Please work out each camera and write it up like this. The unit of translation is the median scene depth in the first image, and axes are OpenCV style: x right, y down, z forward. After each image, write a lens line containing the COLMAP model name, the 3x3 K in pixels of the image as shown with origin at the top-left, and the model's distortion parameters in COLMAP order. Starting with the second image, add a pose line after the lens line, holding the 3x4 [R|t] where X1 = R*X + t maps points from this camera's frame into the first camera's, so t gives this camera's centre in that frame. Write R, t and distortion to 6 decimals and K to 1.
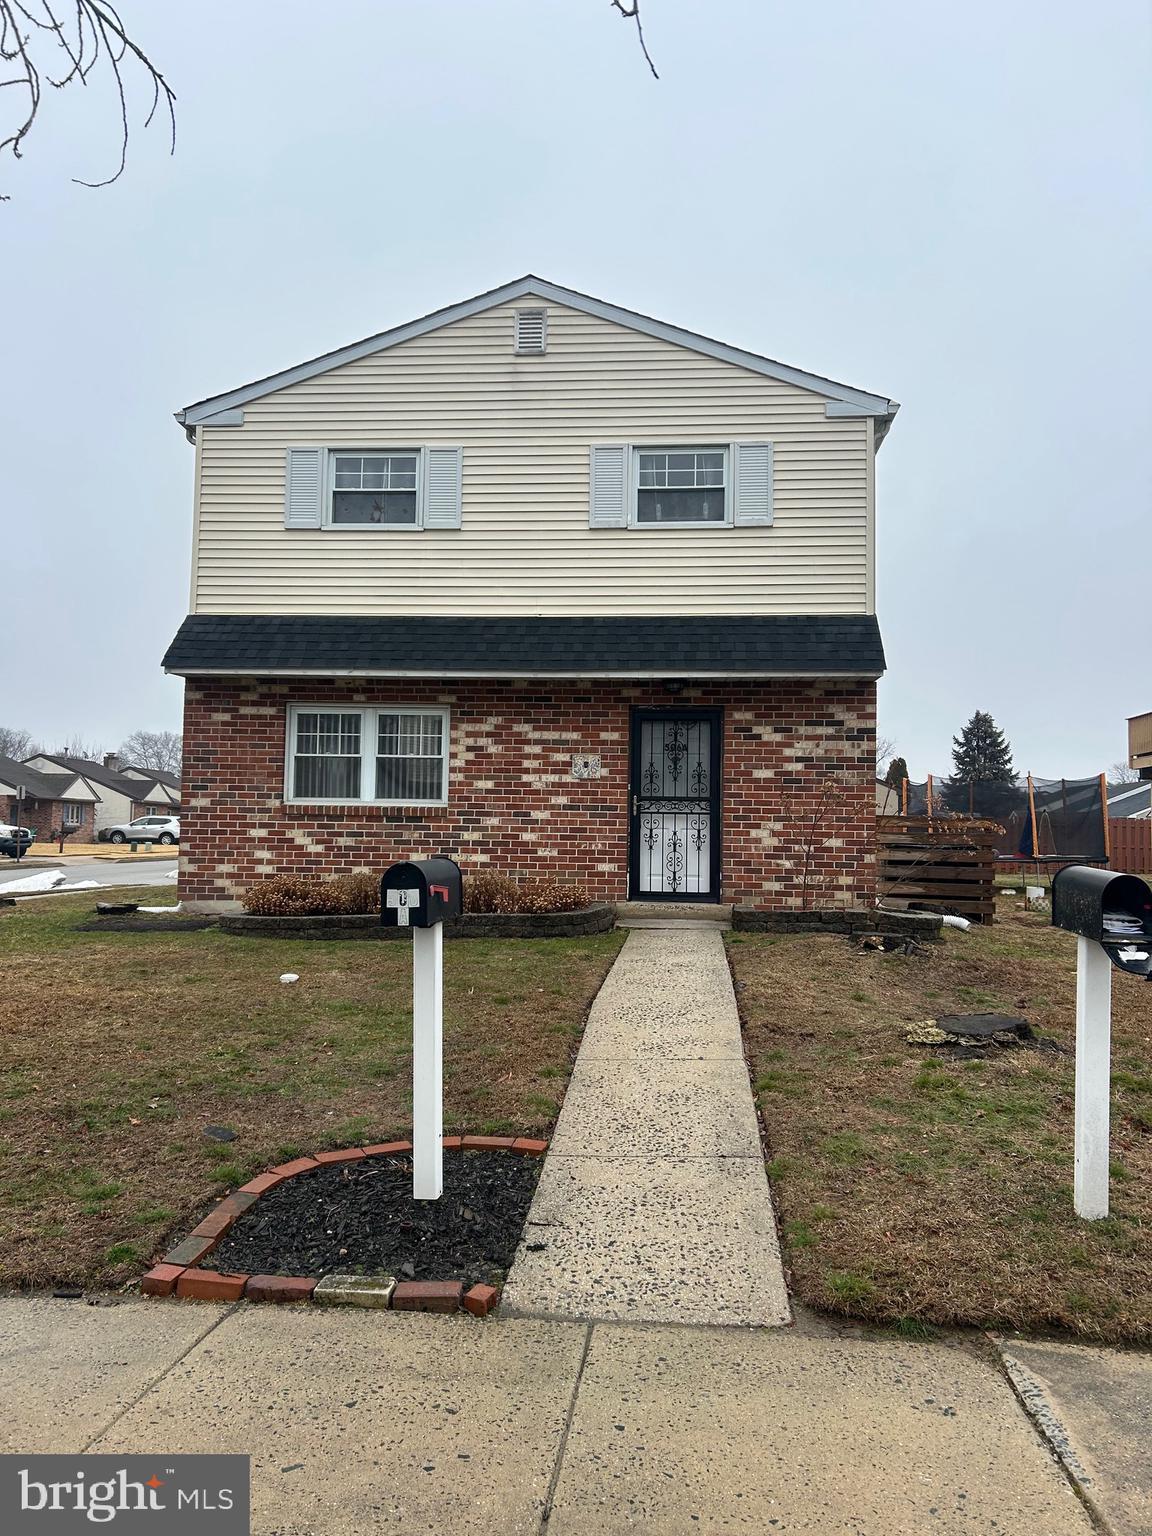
lens RADIAL K [[1139.6, 0, 578.2], [0, 1139.6, 765.5], [0, 0, 1]] dist [0.119399, -0.025933]
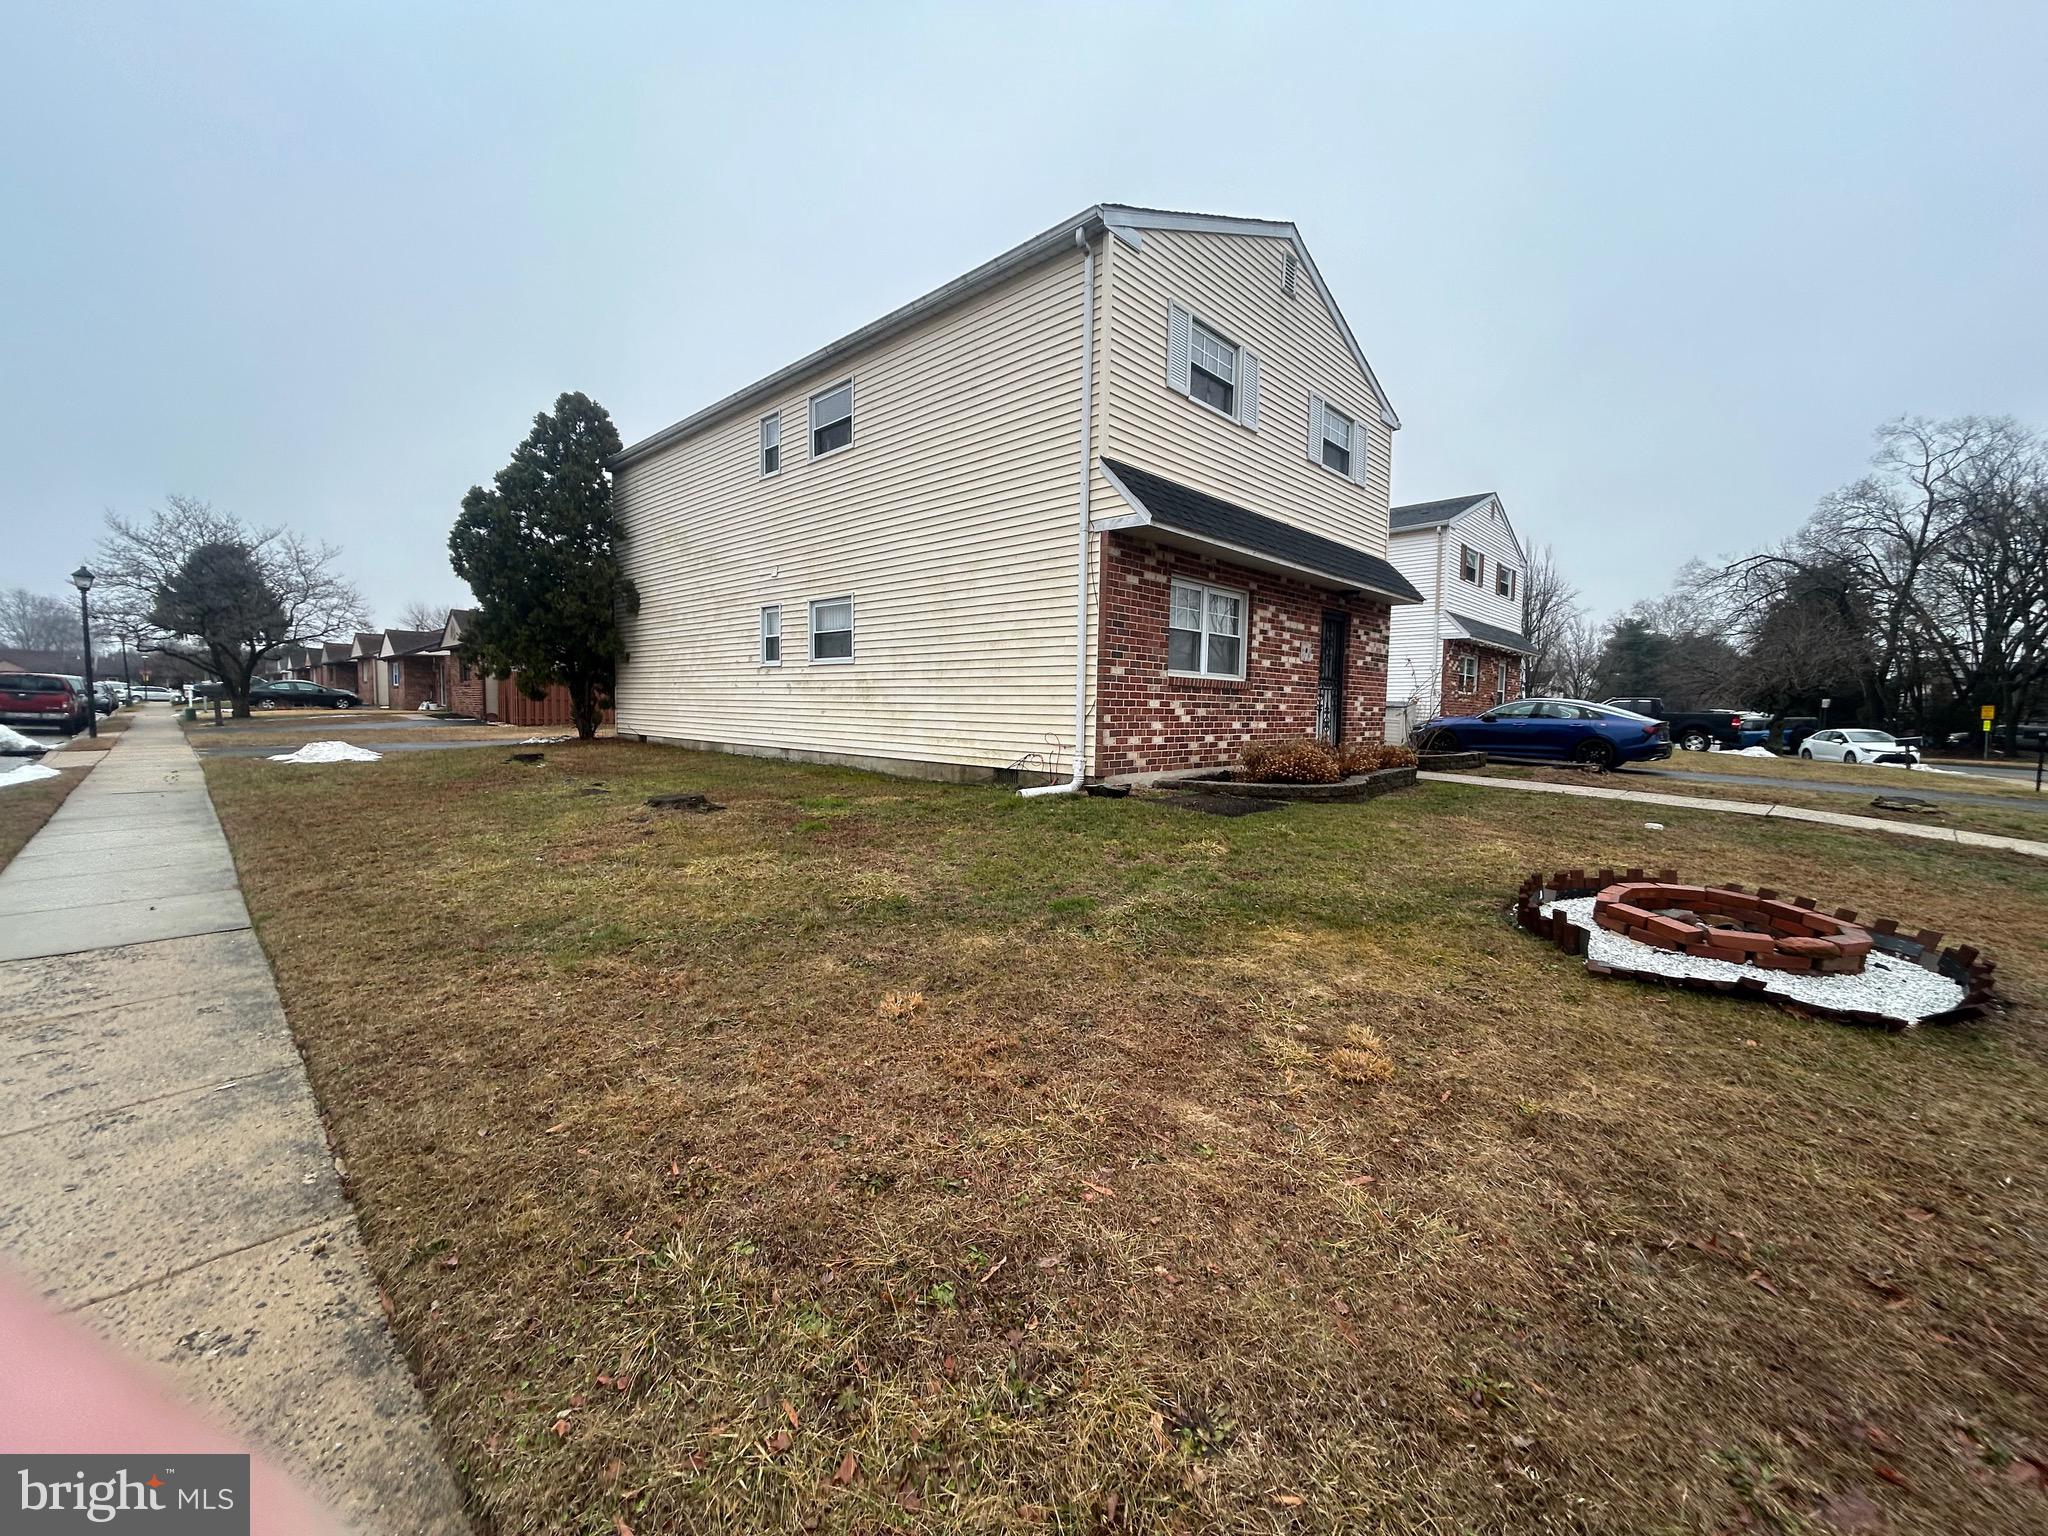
lens RADIAL K [[821.0, 0, 1027.7], [0, 821.0, 762.9], [0, 0, 1]] dist [0.014063, 0.000115]
pose [[0.622970, -0.059632, 0.779969, -0.904779], [-0.055270, 0.991243, 0.119930, 0.030354], [-0.780291, -0.117821, 0.614219, 0.650084]]
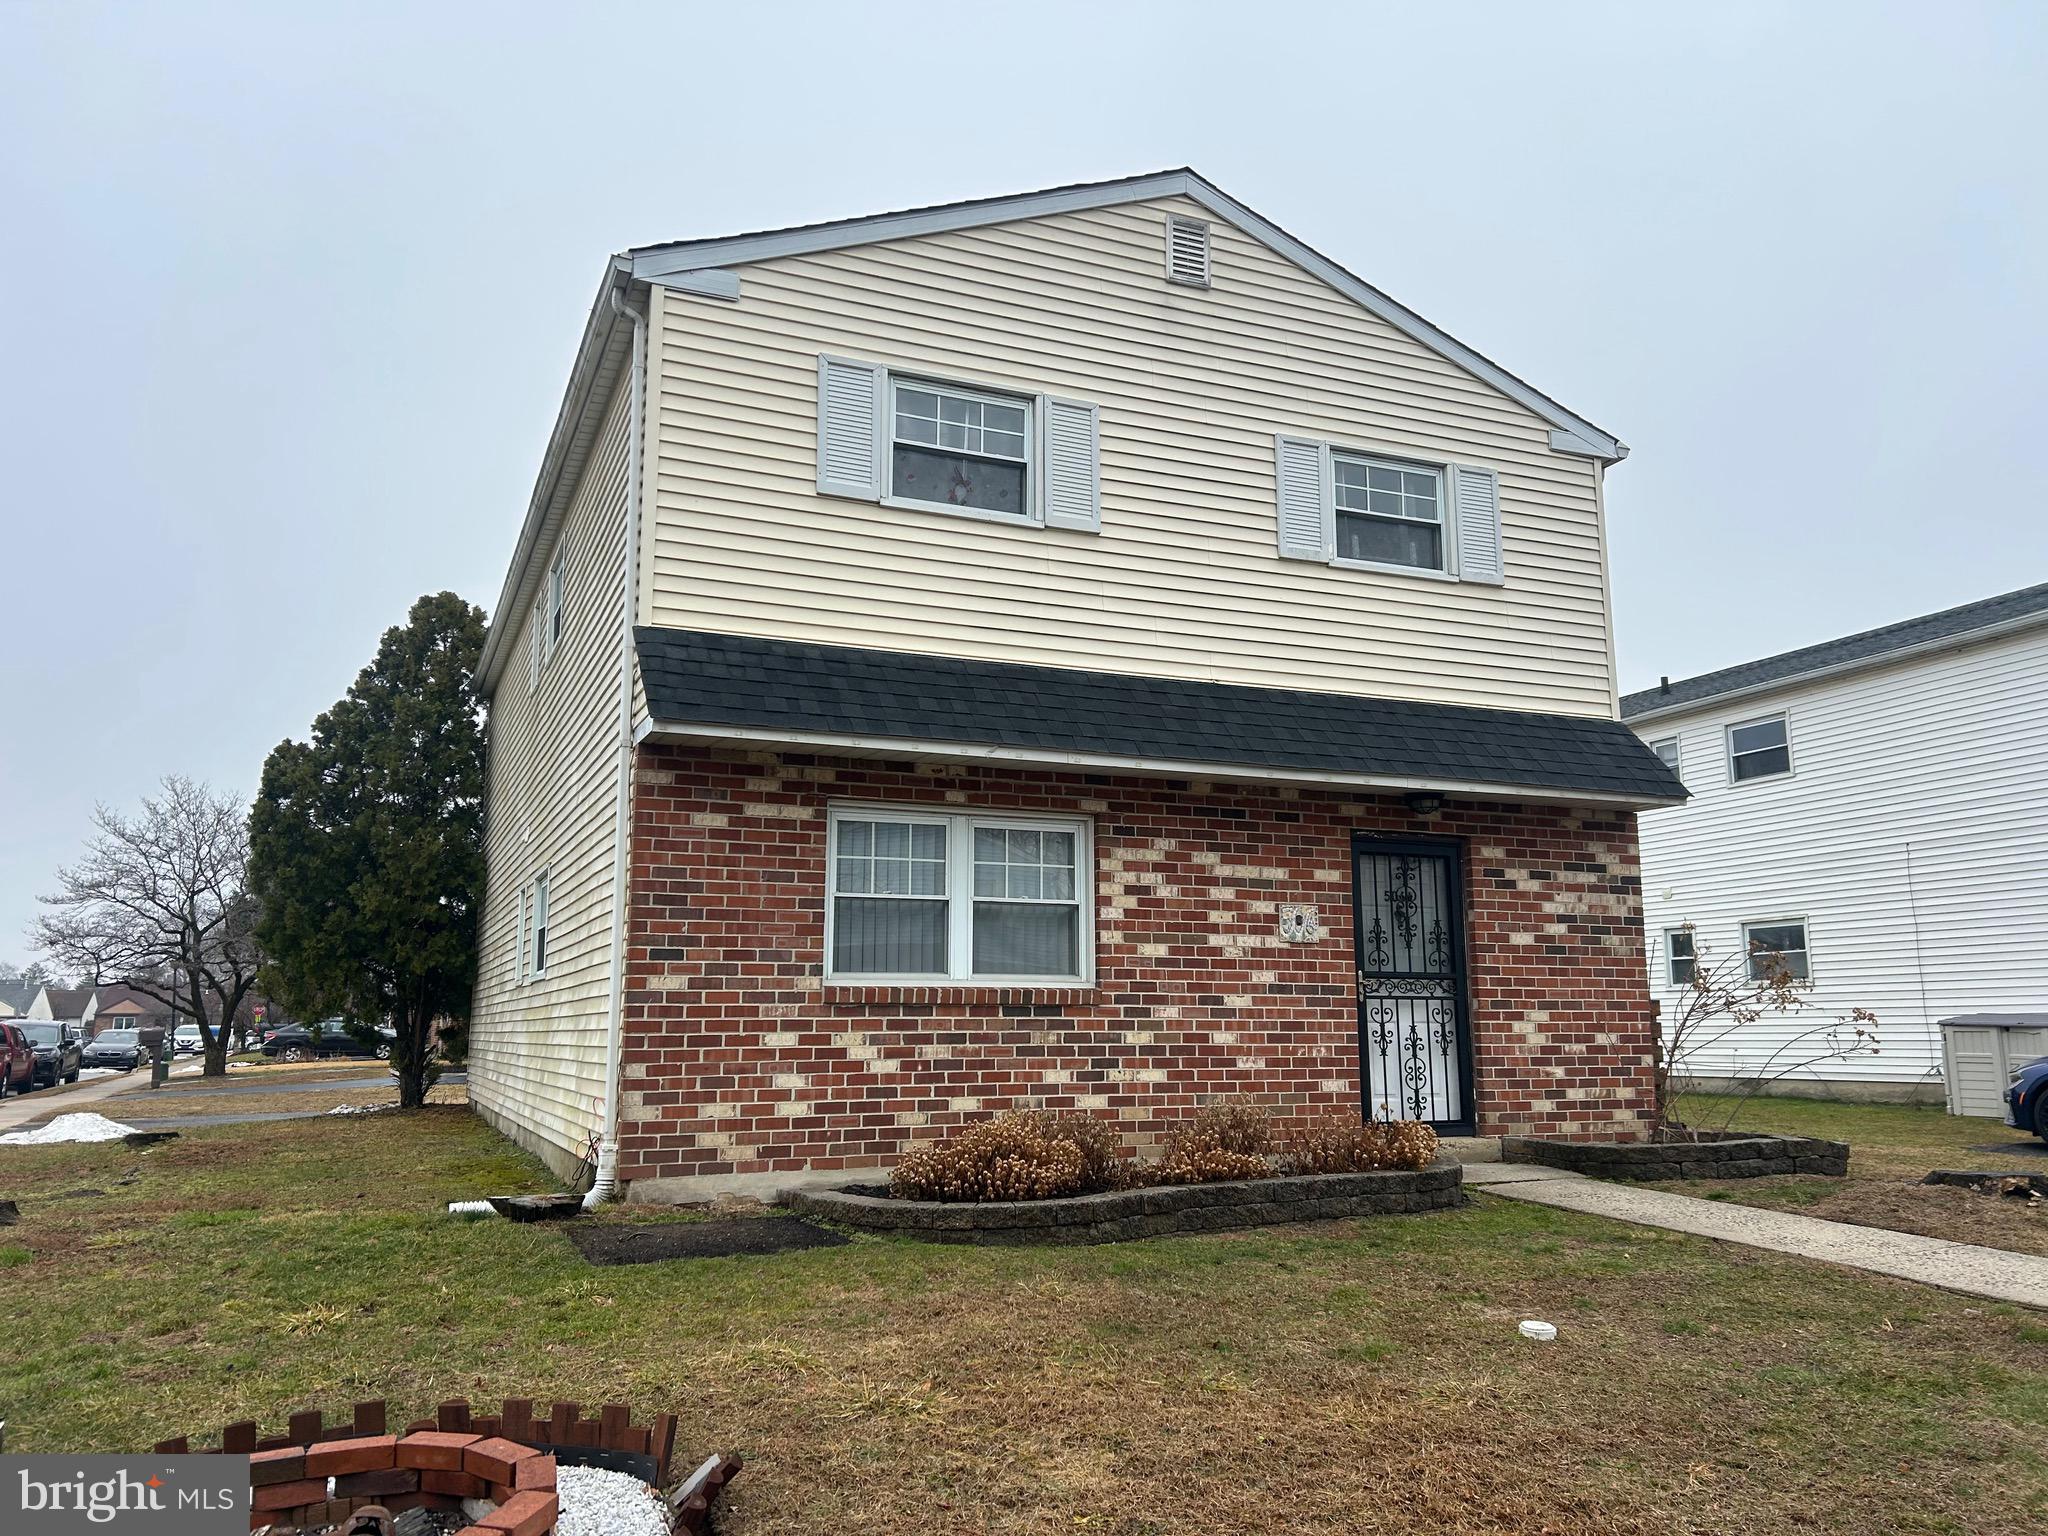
lens RADIAL K [[1519.4, 0, 1022.5], [0, 1519.4, 774.0], [0, 0, 1]] dist [0.119399, -0.025933]
pose [[0.880105, 0.059299, 0.471061, -0.524267], [-0.012792, 0.994771, -0.101325, 0.006253], [-0.474607, 0.083150, 0.876262, 0.316960]]
